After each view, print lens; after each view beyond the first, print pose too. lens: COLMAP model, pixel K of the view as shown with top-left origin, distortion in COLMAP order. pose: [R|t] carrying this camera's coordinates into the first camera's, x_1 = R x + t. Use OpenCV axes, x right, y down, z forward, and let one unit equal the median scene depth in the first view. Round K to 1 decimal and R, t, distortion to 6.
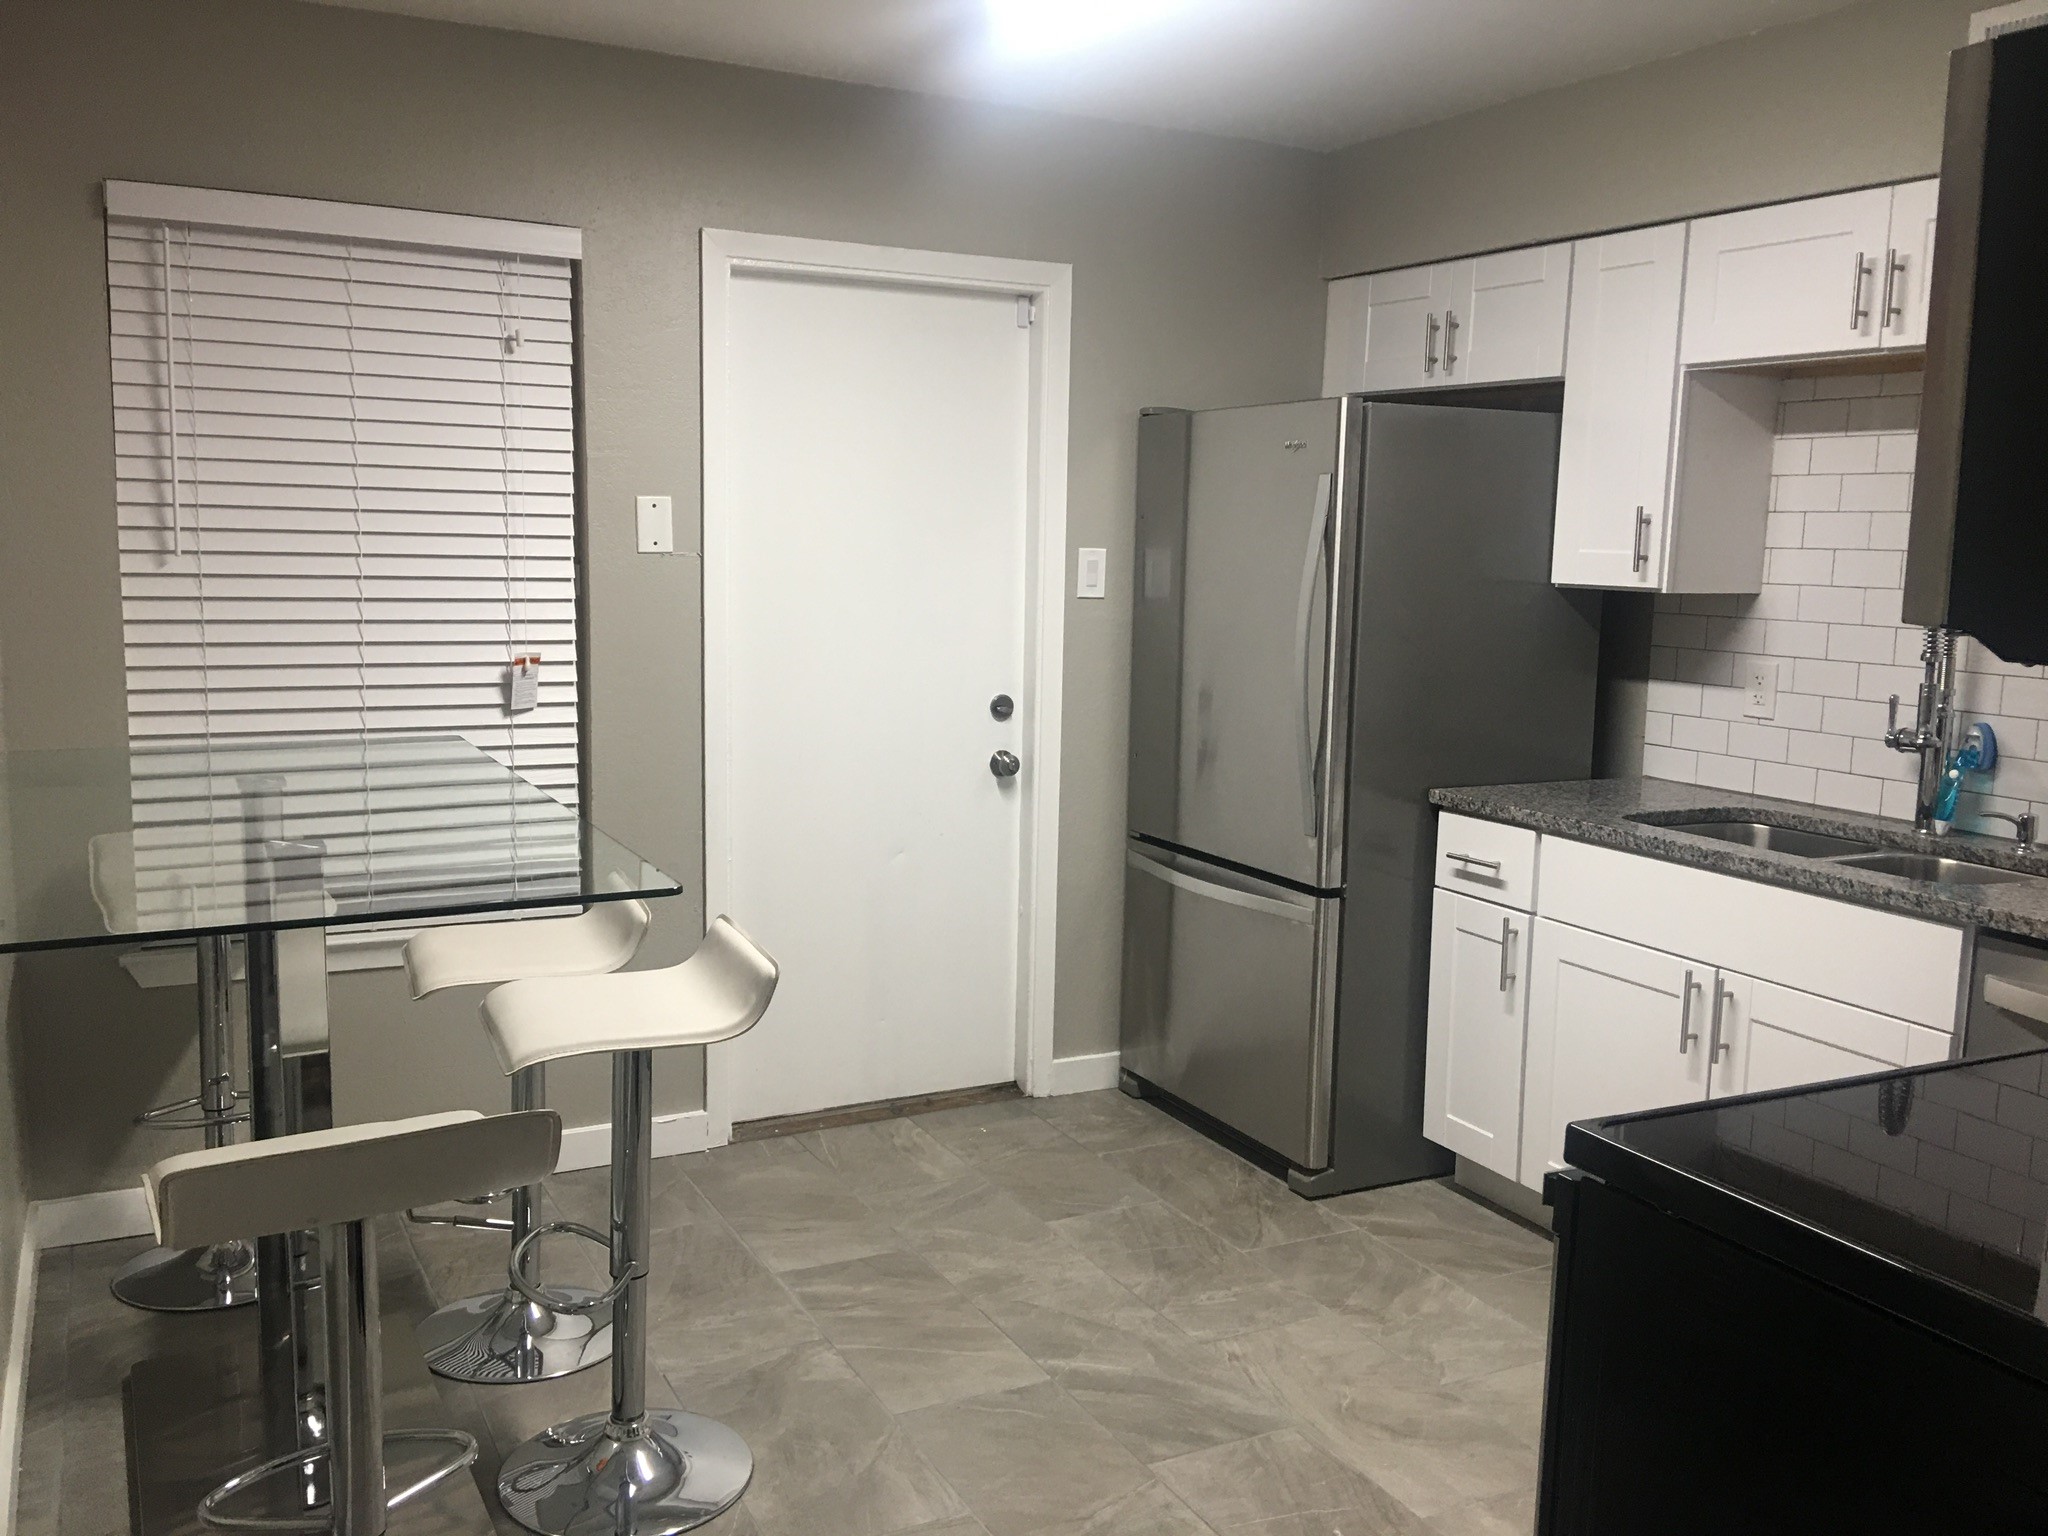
lens RADIAL K [[1745.0, 0, 1020.7], [0, 1745.0, 784.8], [0, 0, 1]] dist [0.048048, -0.001368]
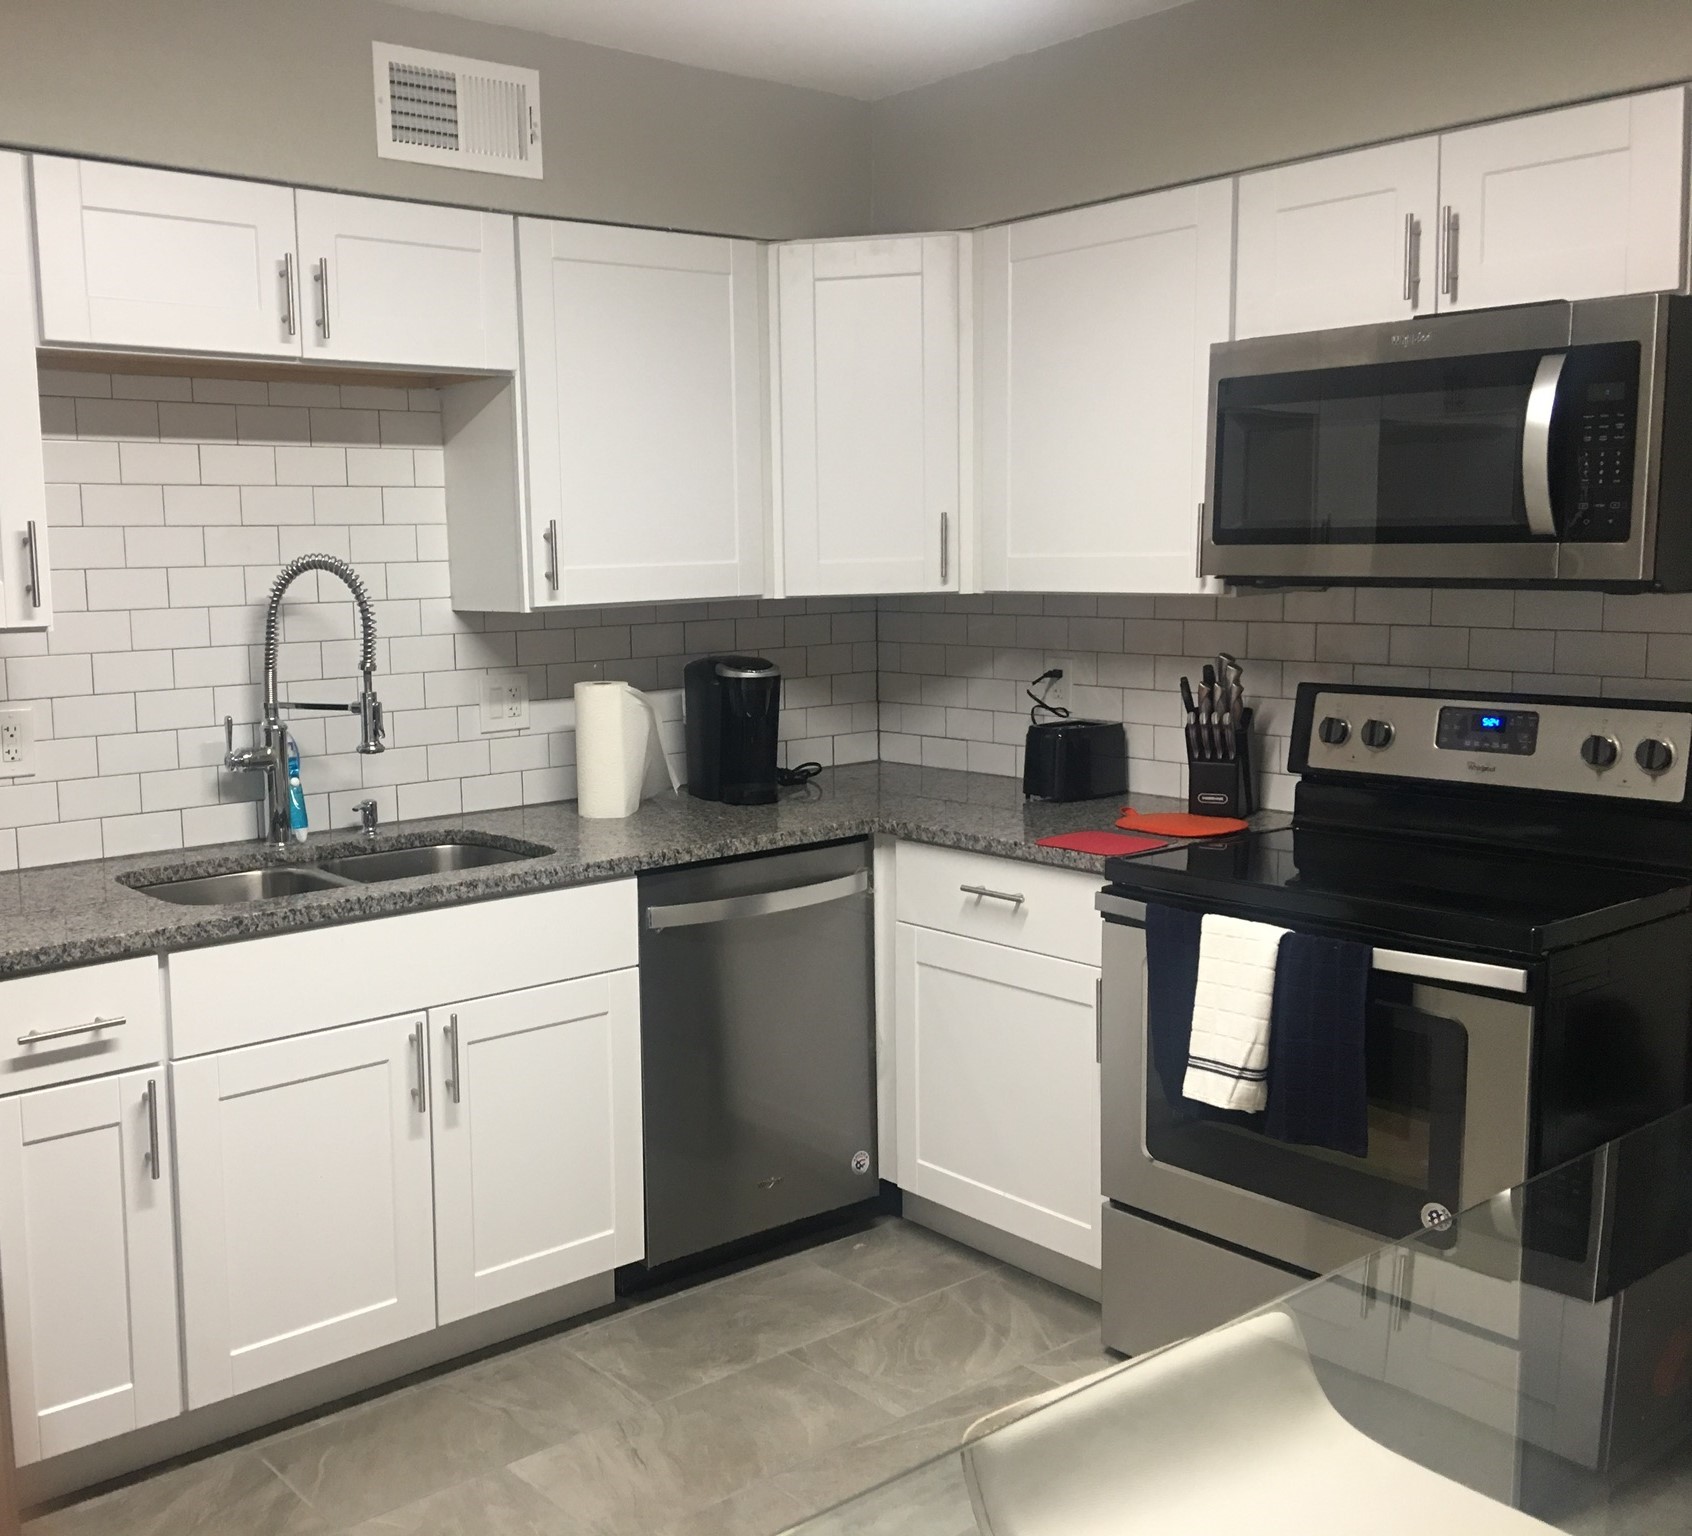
lens RADIAL K [[1627.9, 0, 839.5], [0, 1627.9, 762.8], [0, 0, 1]] dist [0.000249, 0.000000]
pose [[-0.194292, -0.154189, 0.968750, -0.466988], [0.155270, 0.970285, 0.185574, -0.150791], [-0.968577, 0.186473, -0.164577, 0.900370]]
